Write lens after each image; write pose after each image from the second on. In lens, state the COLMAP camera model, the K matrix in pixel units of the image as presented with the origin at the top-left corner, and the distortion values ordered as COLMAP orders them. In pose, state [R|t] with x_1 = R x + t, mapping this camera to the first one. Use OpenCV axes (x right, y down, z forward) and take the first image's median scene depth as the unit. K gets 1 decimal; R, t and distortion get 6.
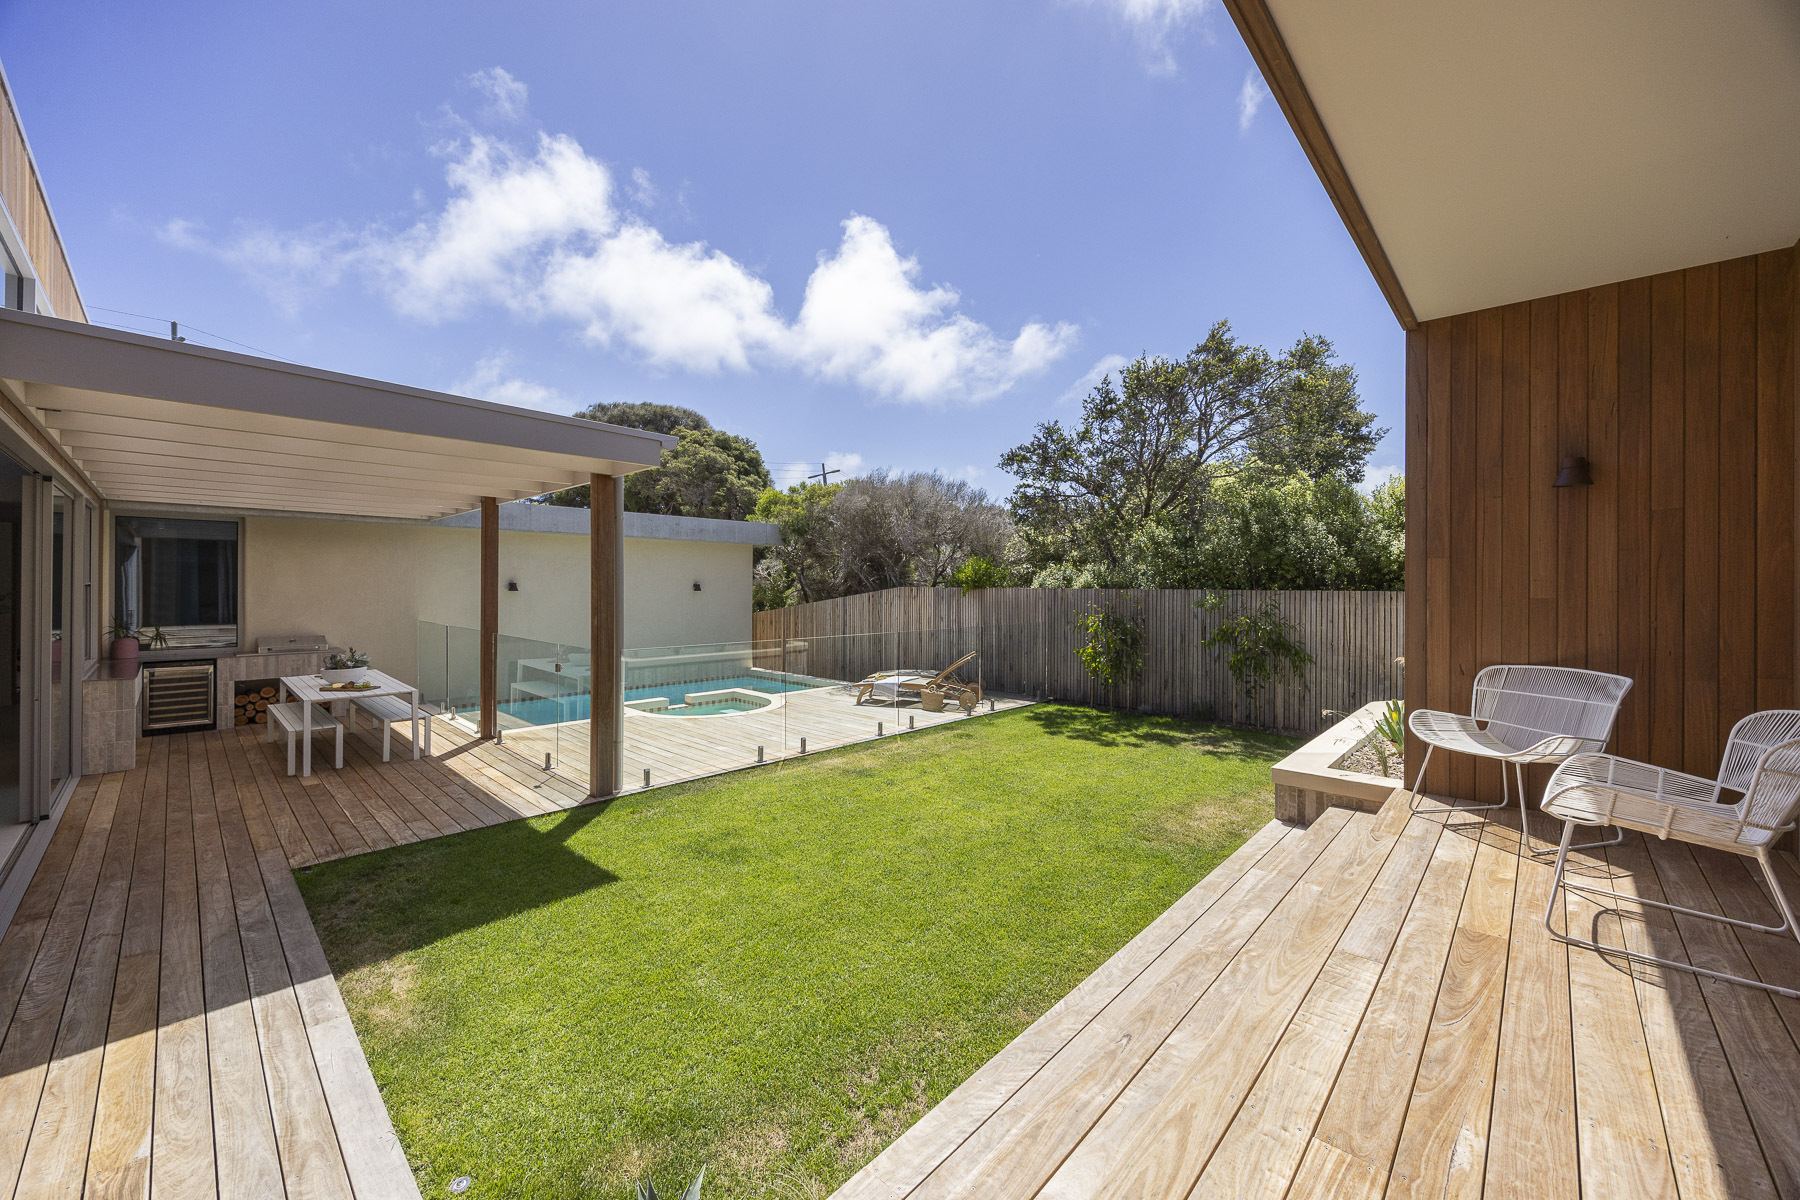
lens RADIAL K [[679.9, 0, 889.6], [0, 679.9, 591.0], [0, 0, 1]] dist [-0.009757, -0.000372]
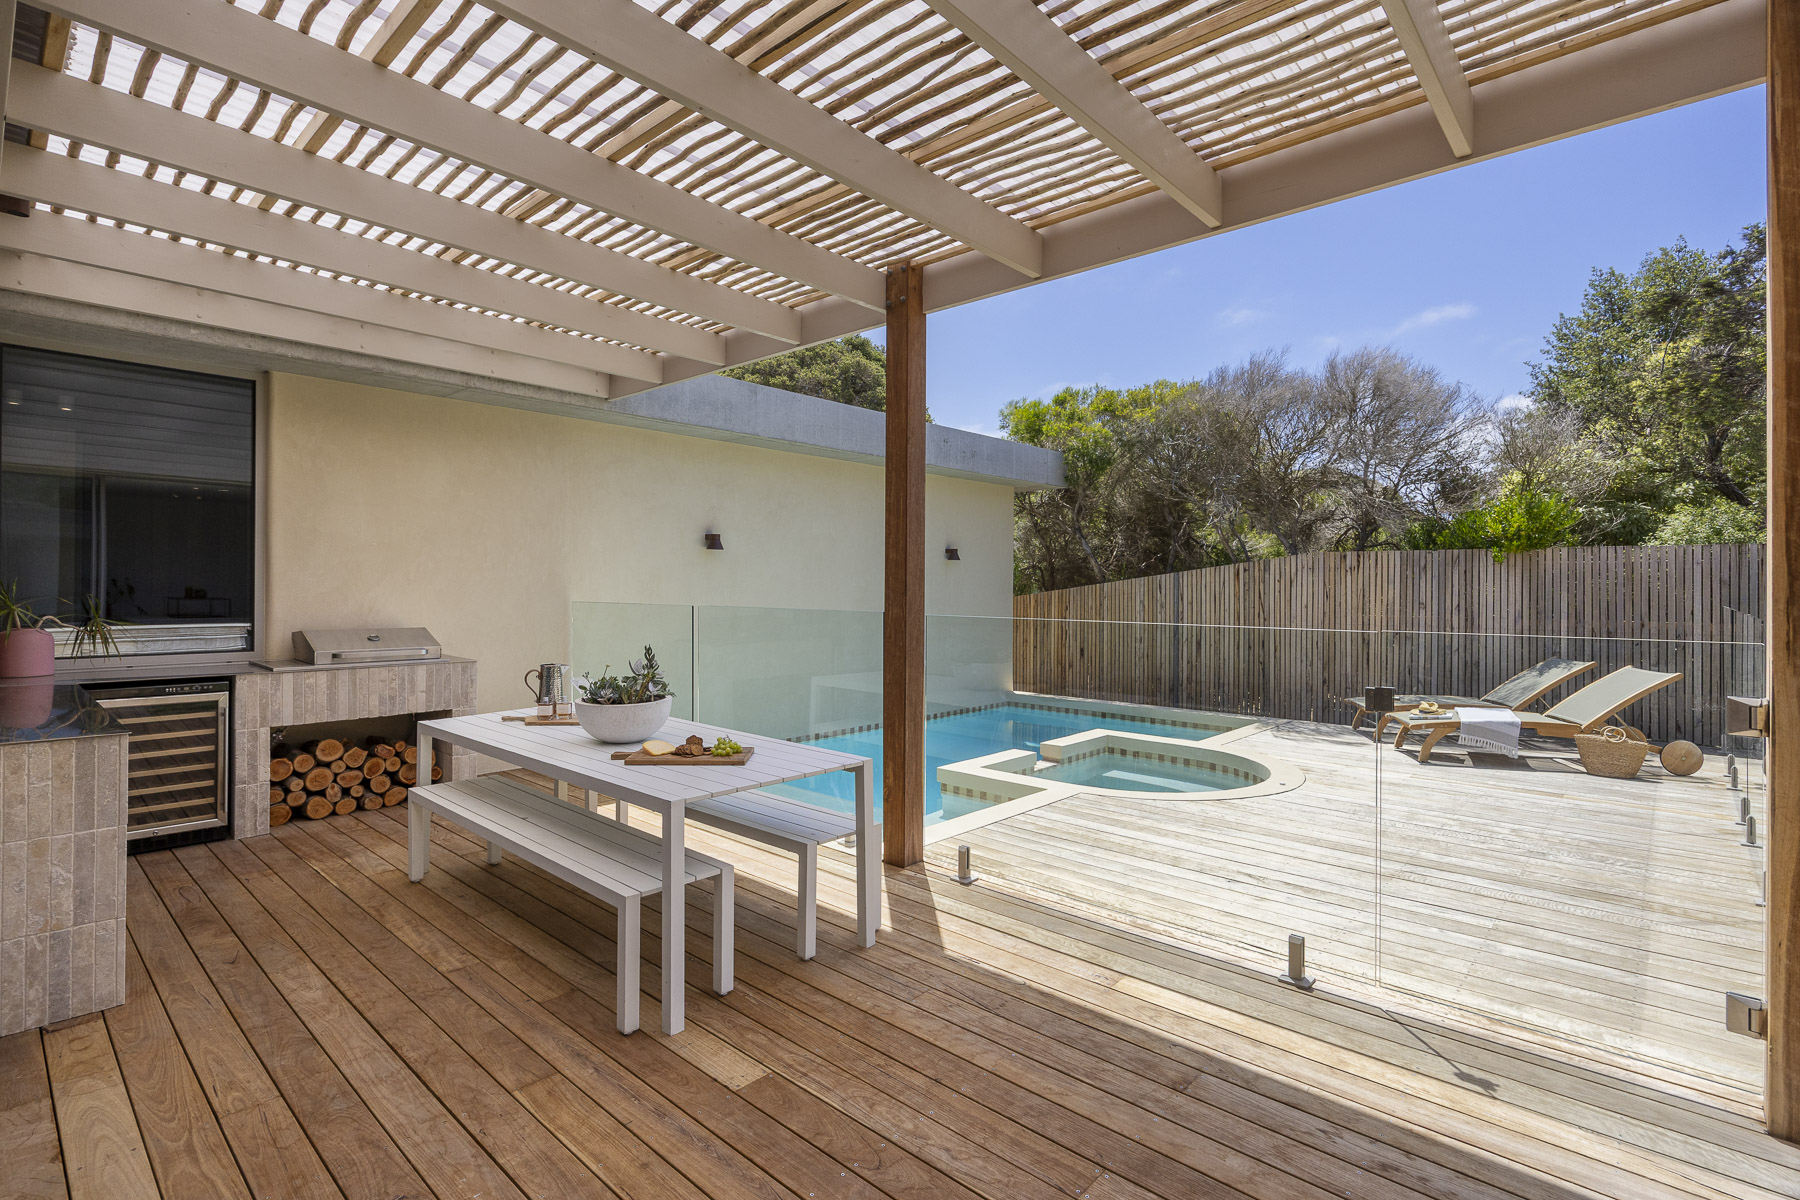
lens RADIAL K [[861.9, 0, 899.9], [0, 861.9, 593.1], [0, 0, 1]] dist [-0.005730, 0.000668]
pose [[0.999931, -0.000571, 0.011748, -0.564891], [0.000549, 0.999998, 0.001867, 0.044845], [-0.011749, -0.001861, 0.999929, 0.430277]]
